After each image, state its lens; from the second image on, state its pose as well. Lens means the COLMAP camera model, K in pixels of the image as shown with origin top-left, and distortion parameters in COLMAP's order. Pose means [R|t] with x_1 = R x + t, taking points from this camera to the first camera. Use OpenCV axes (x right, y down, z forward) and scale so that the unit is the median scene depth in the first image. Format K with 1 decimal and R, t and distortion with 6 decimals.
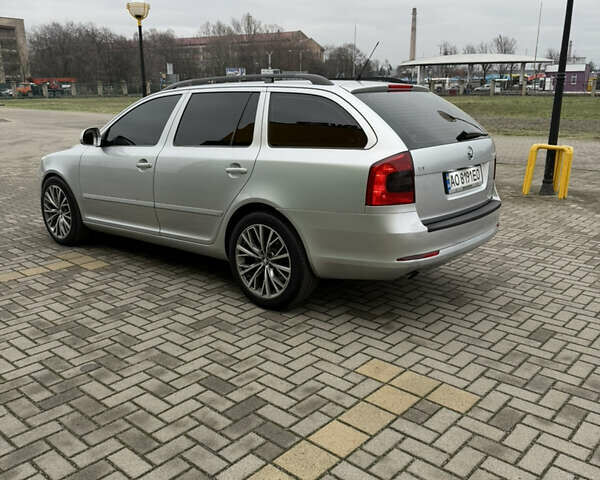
lens RADIAL K [[563.5, 0, 300.0], [0, 563.5, 240.0], [0, 0, 1]] dist [0.157739, -0.313297]
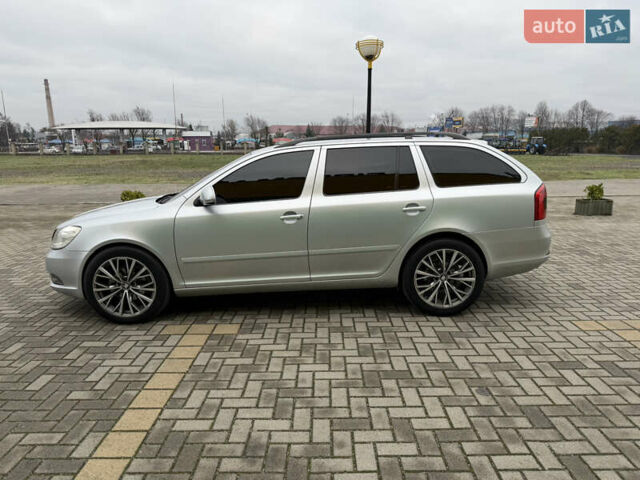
lens RADIAL K [[452.8, 0, 320.0], [0, 452.8, 240.0], [0, 0, 1]] dist [0.006456, 0.000427]
pose [[0.753920, -0.139062, 0.642079, -0.853826], [0.176826, 0.984227, 0.005539, -0.094619], [-0.632722, 0.109360, 0.766618, 0.376436]]
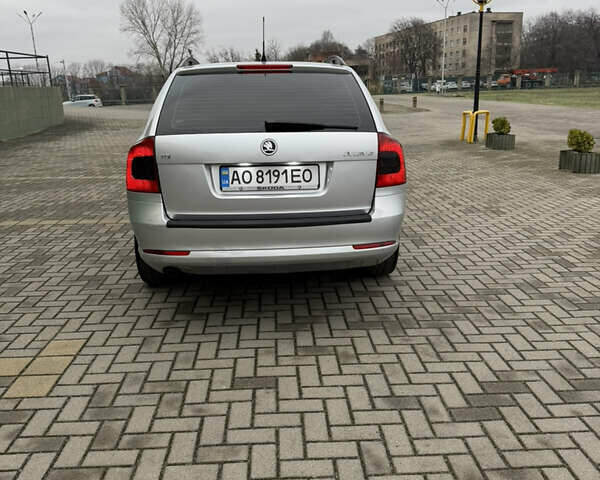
lens RADIAL K [[563.5, 0, 300.0], [0, 563.5, 240.0], [0, 0, 1]] dist [0.157739, -0.313297]
pose [[0.693701, 0.173821, -0.698974, 0.837768], [-0.163924, 0.983077, 0.081784, -0.085490], [0.701361, 0.057845, 0.710455, 0.416337]]
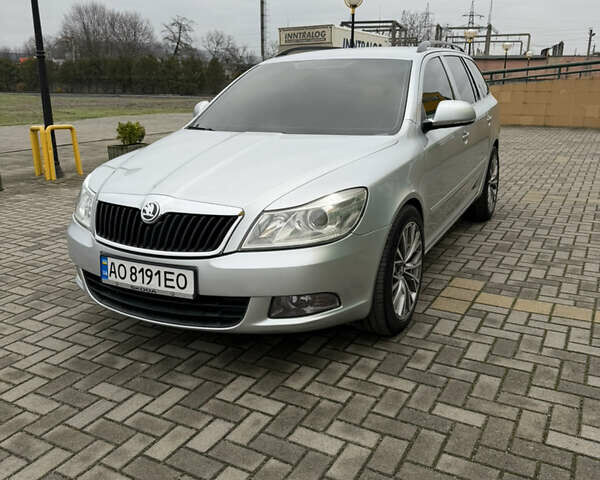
lens RADIAL K [[563.5, 0, 300.0], [0, 563.5, 240.0], [0, 0, 1]] dist [0.157739, -0.313297]
pose [[-0.221478, -0.264737, 0.938542, -1.213652], [0.254672, 0.913342, 0.317726, -0.370308], [-0.941323, 0.309389, -0.134864, 1.564610]]
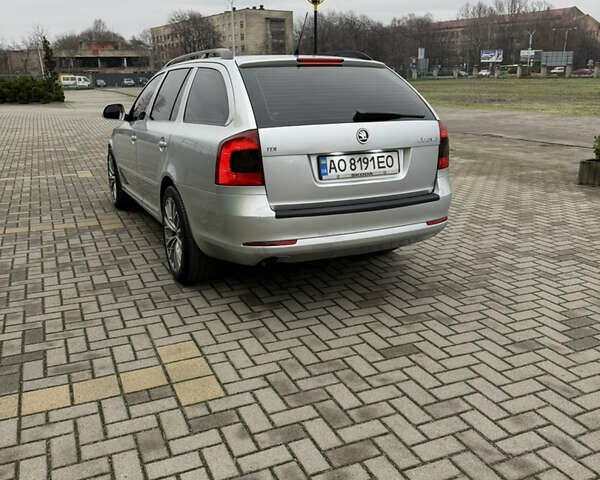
lens RADIAL K [[563.5, 0, 300.0], [0, 563.5, 240.0], [0, 0, 1]] dist [0.157739, -0.313297]
pose [[0.908925, 0.107695, -0.402812, 0.526506], [-0.098084, 0.994184, 0.044480, -0.019403], [0.405260, -0.000919, 0.914201, 0.142444]]
